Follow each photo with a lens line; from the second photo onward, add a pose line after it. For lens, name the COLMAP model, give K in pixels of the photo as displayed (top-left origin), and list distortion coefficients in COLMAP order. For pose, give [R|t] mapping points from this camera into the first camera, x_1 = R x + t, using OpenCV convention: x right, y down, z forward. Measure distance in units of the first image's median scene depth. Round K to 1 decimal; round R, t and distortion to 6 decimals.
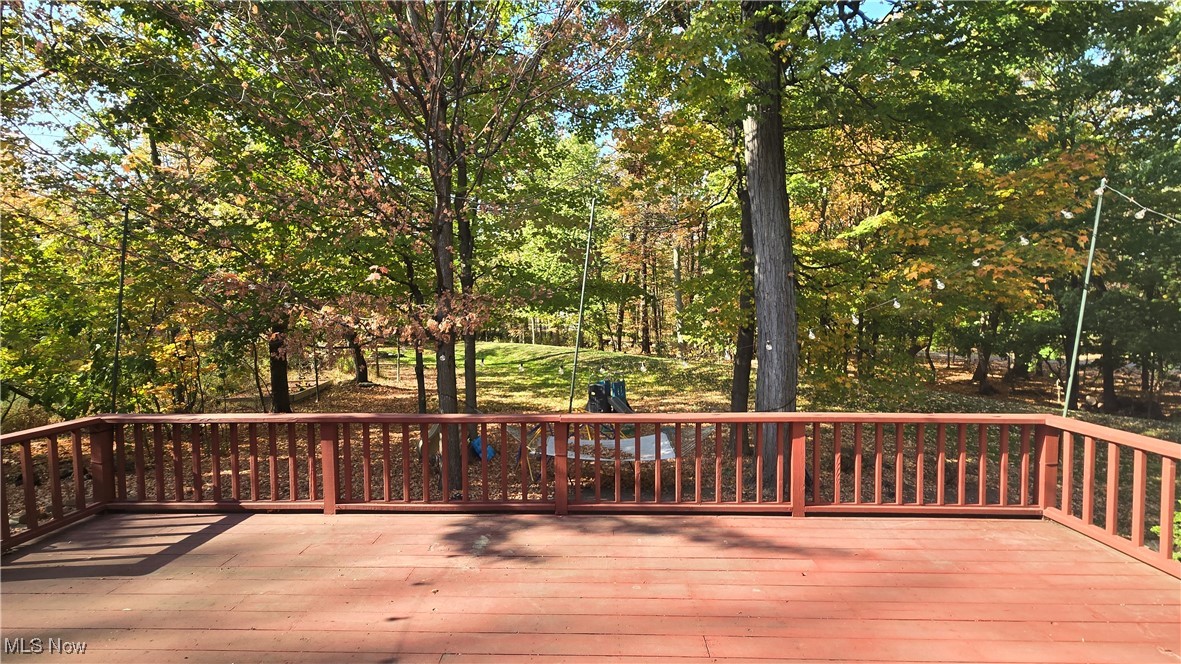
lens RADIAL K [[481.8, 0, 590.5], [0, 481.8, 332.0], [0, 0, 1]] dist [-0.000408, -0.000076]
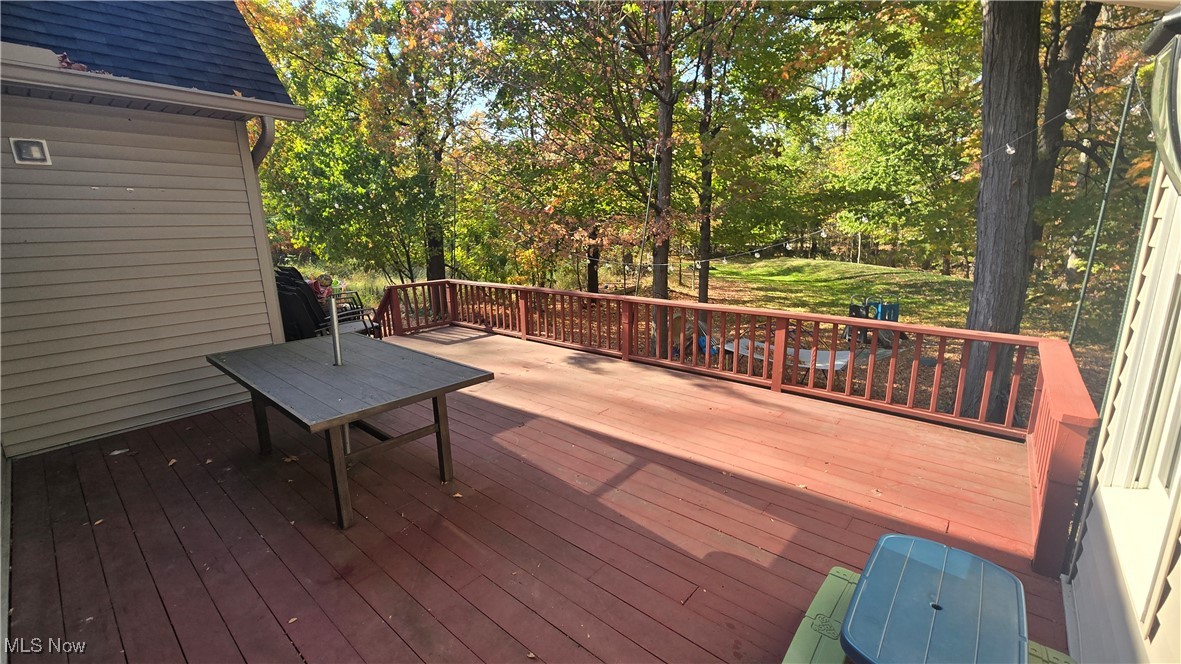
lens RADIAL K [[481.8, 0, 590.5], [0, 481.8, 332.0], [0, 0, 1]] dist [-0.000408, -0.000076]
pose [[0.778173, 0.126640, -0.615149, 0.378317], [-0.018591, 0.983675, 0.178991, 0.003532], [0.627775, -0.127850, 0.767824, -0.126829]]
